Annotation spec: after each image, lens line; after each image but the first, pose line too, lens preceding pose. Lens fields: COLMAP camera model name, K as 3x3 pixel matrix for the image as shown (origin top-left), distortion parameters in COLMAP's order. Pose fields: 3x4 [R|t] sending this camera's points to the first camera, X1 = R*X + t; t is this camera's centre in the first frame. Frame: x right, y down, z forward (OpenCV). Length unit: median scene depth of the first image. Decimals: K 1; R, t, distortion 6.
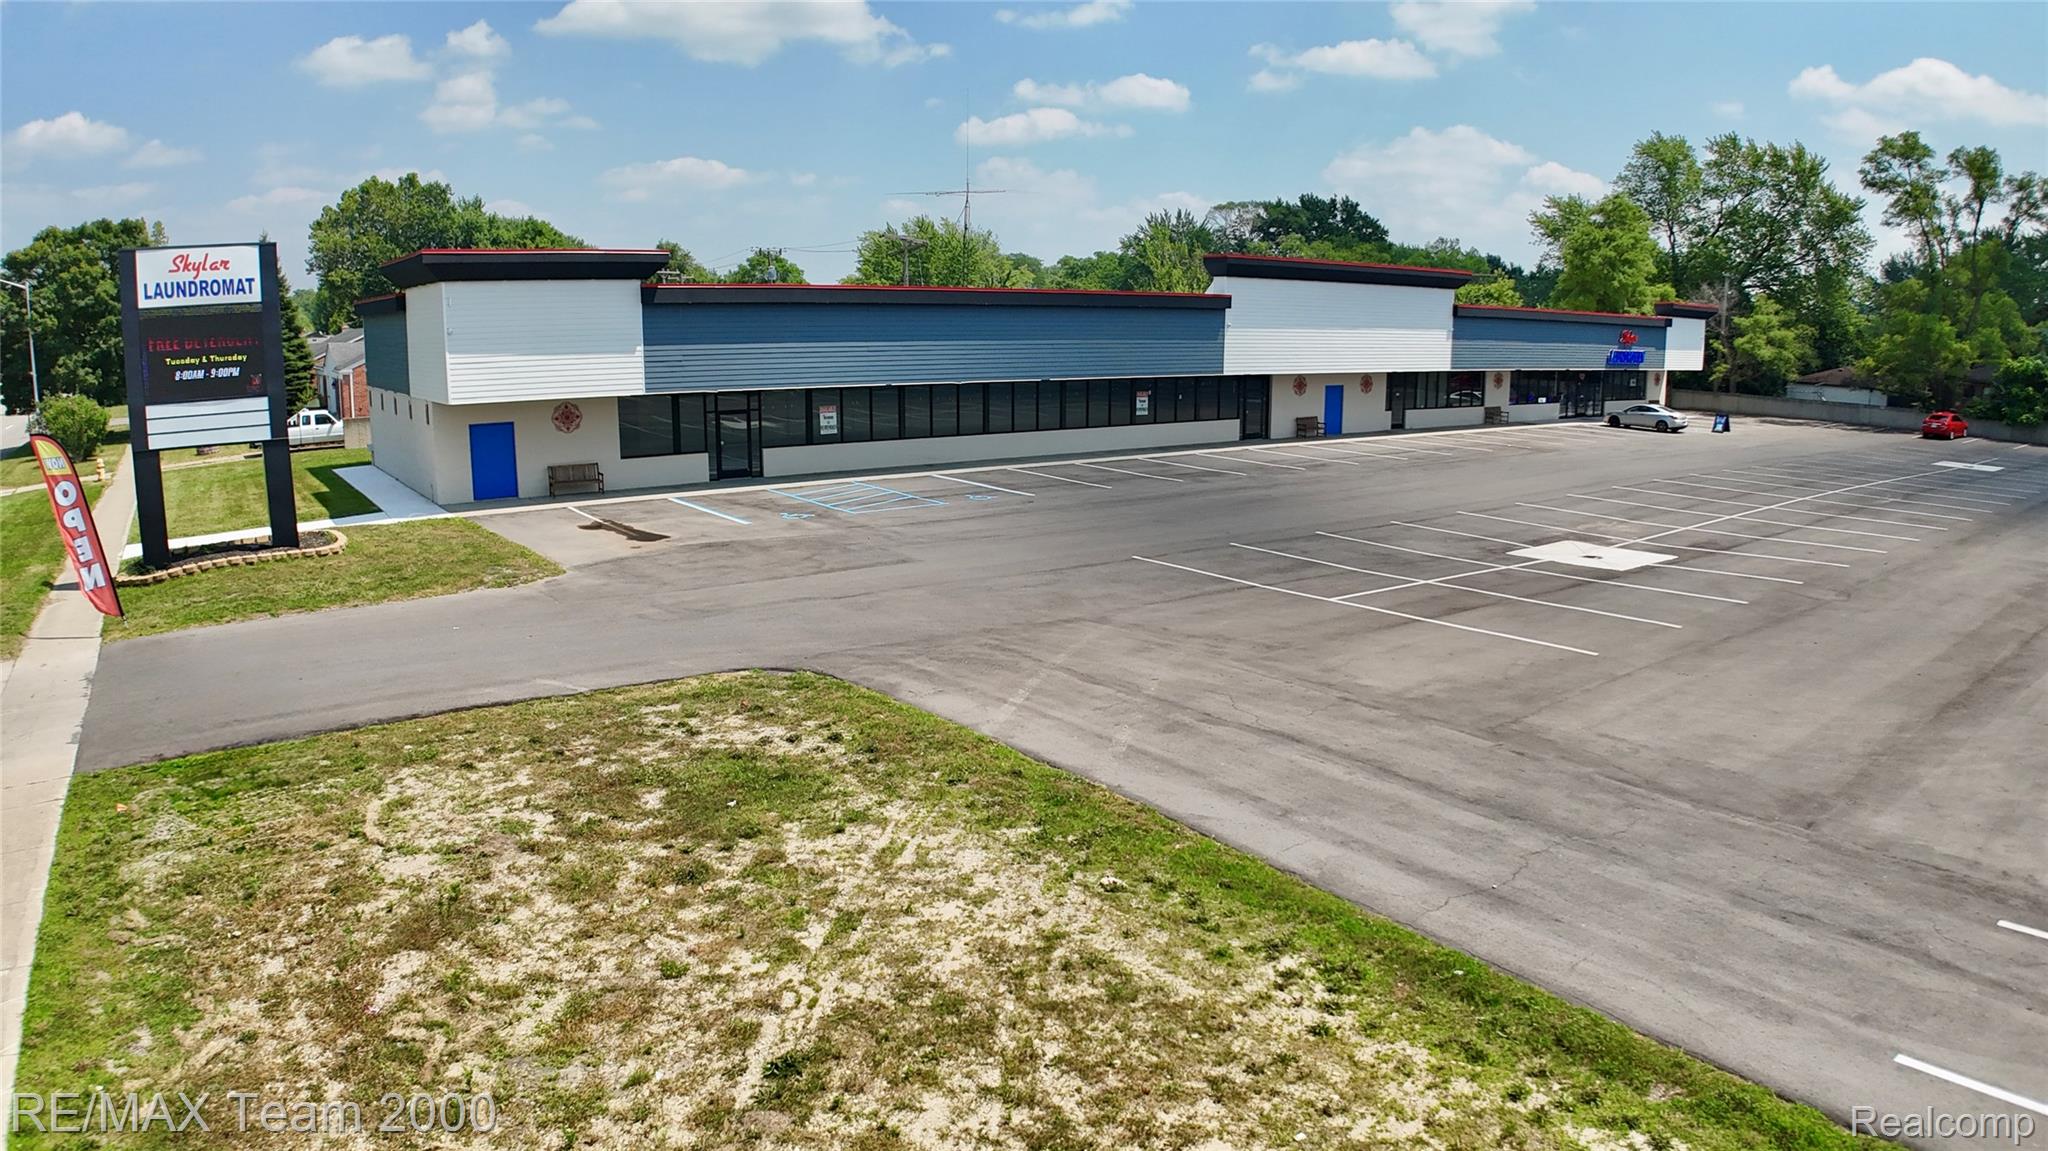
lens RADIAL K [[1254.2, 0, 1024.0], [0, 1254.2, 575.5], [0, 0, 1]] dist [-0.174895, 0.013404]
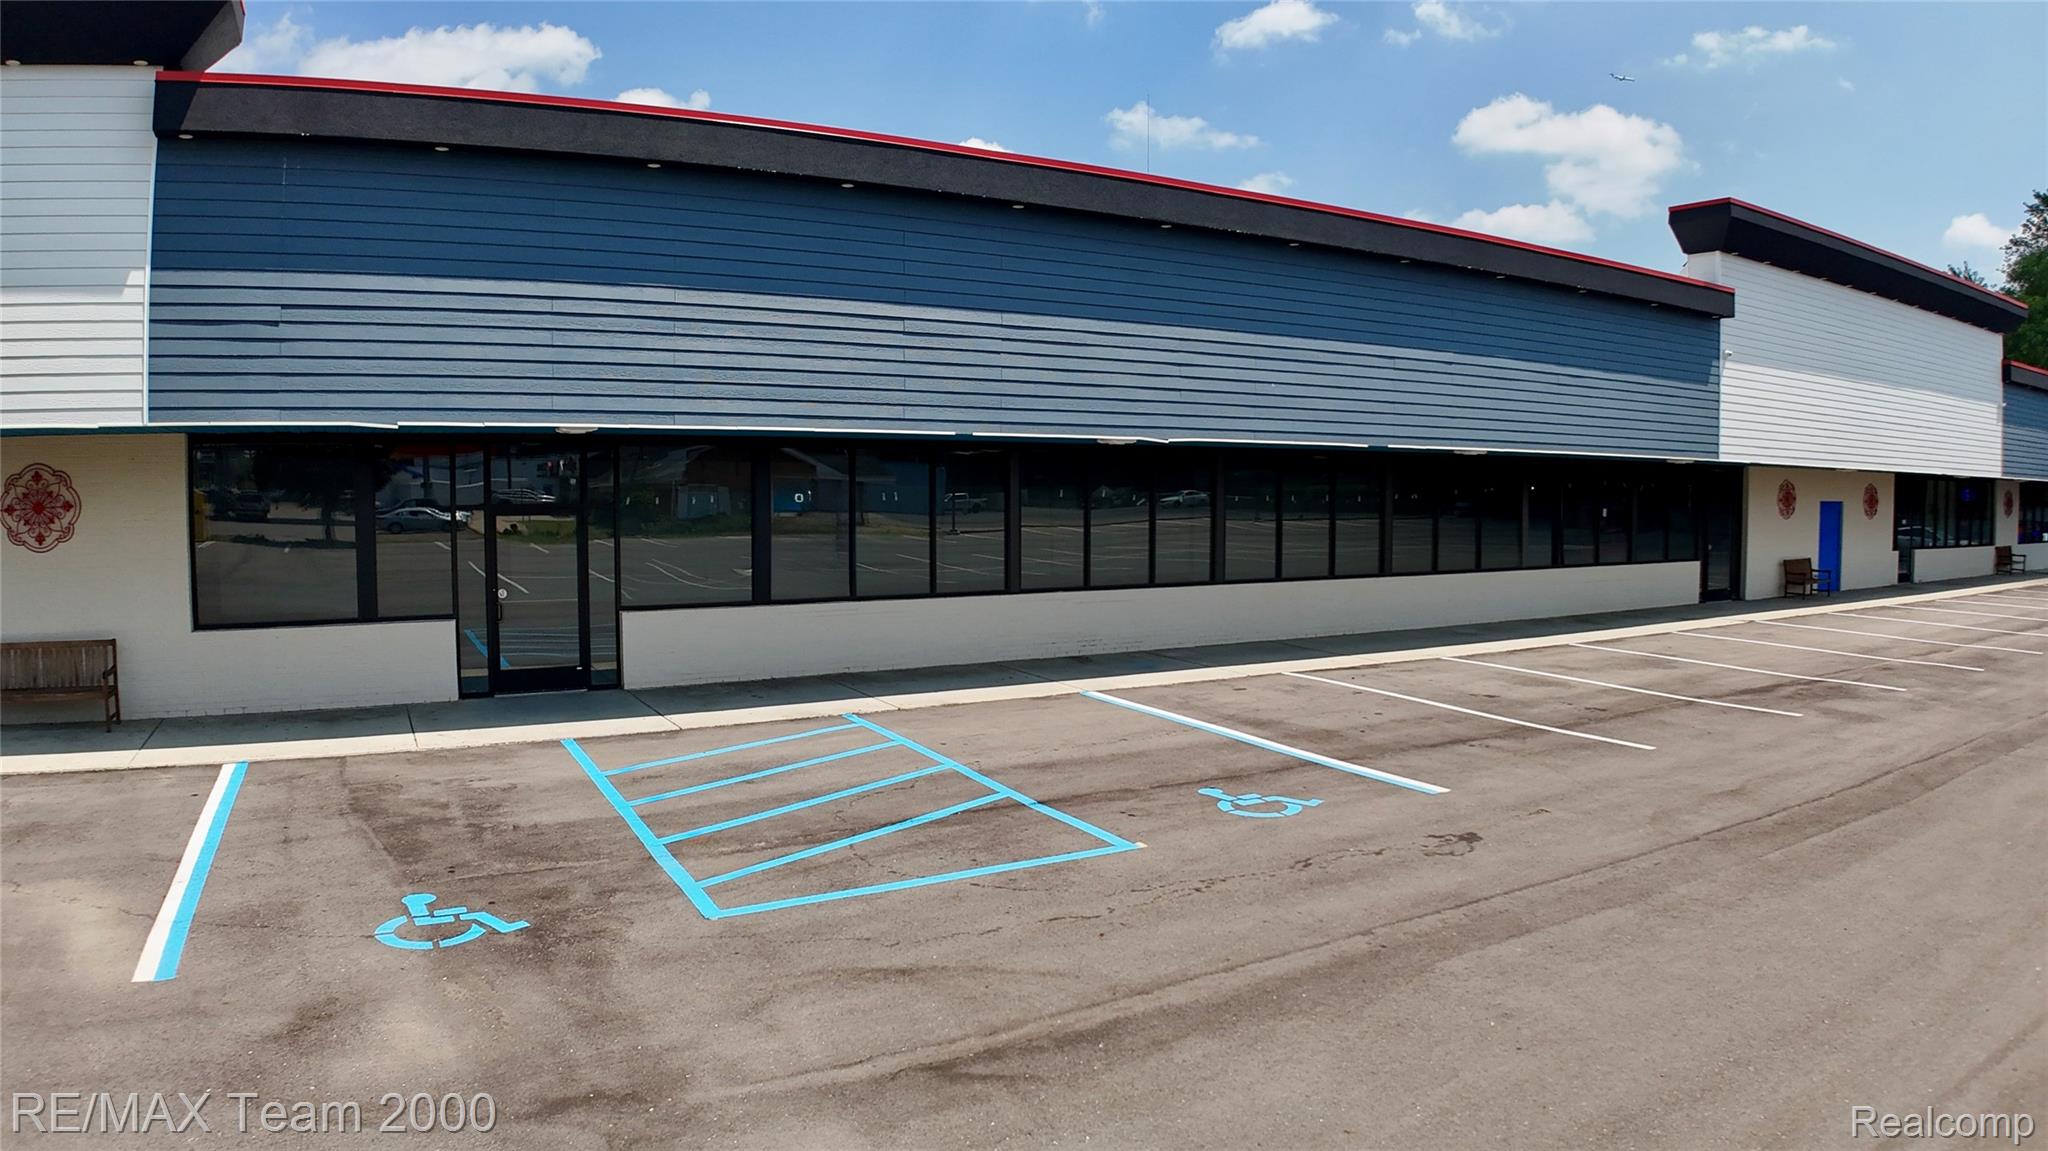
lens RADIAL K [[1254.2, 0, 1024.0], [0, 1254.2, 575.5], [0, 0, 1]] dist [-0.174895, 0.013404]
pose [[0.991958, 0.010925, -0.126092, -0.114436], [-0.026663, 0.991948, -0.123808, -0.169529], [0.123724, 0.126174, 0.984262, 1.570010]]
